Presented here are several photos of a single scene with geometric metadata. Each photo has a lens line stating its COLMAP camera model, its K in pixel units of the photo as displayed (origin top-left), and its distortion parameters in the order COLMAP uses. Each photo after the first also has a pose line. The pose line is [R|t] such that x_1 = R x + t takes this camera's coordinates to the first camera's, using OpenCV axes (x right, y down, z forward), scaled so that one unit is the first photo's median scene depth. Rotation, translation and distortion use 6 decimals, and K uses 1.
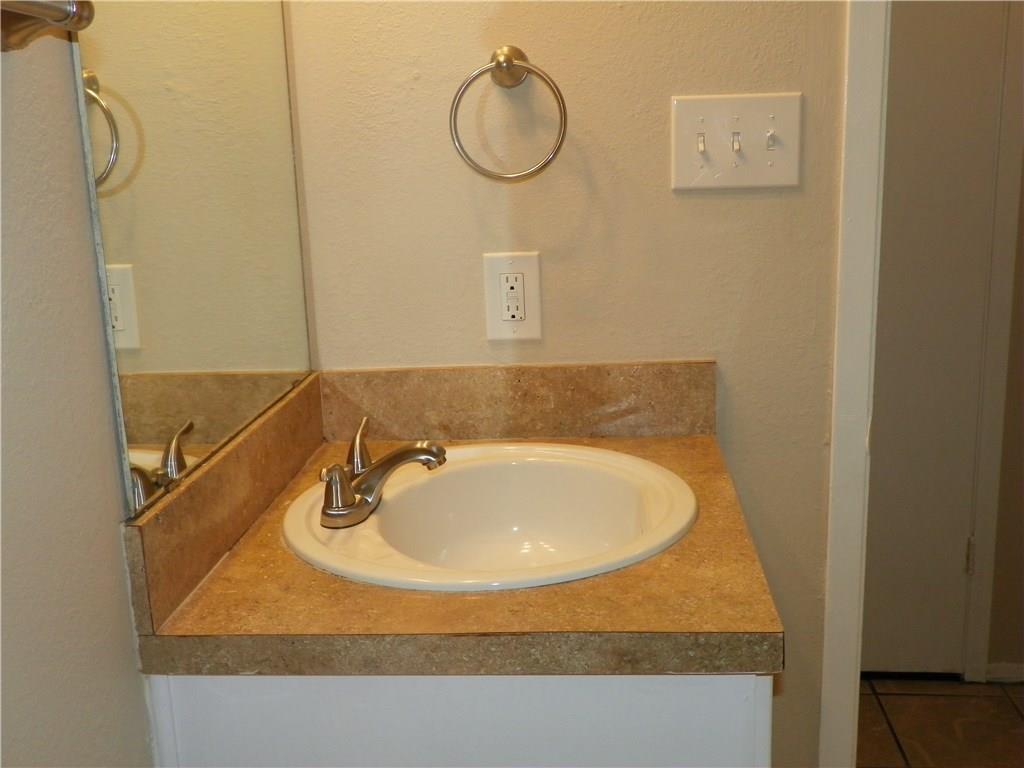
lens RADIAL K [[1074.4, 0, 510.9], [0, 1074.4, 387.8], [0, 0, 1]] dist [-0.009157, 0.000000]
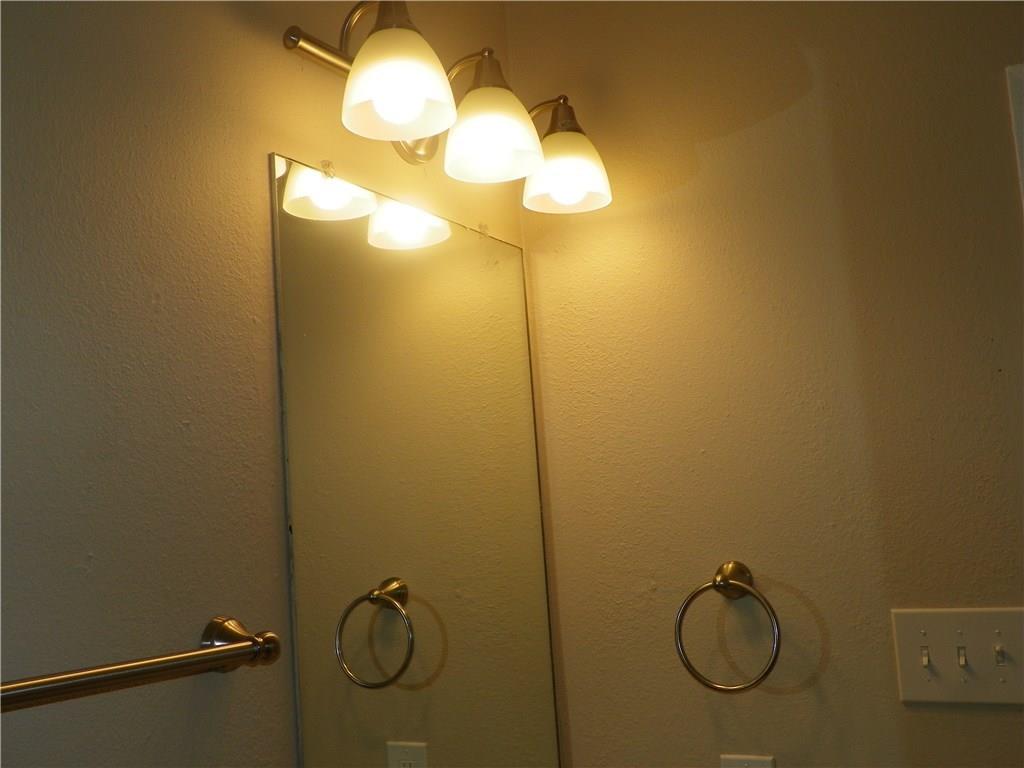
lens RADIAL K [[1074.4, 0, 513.5], [0, 1074.4, 384.8], [0, 0, 1]] dist [-0.009157, 0.000000]
pose [[0.917424, -0.078541, -0.390083, 0.232079], [-0.052869, 0.947575, -0.315129, -0.131558], [0.394384, 0.309730, 0.865176, -0.089025]]
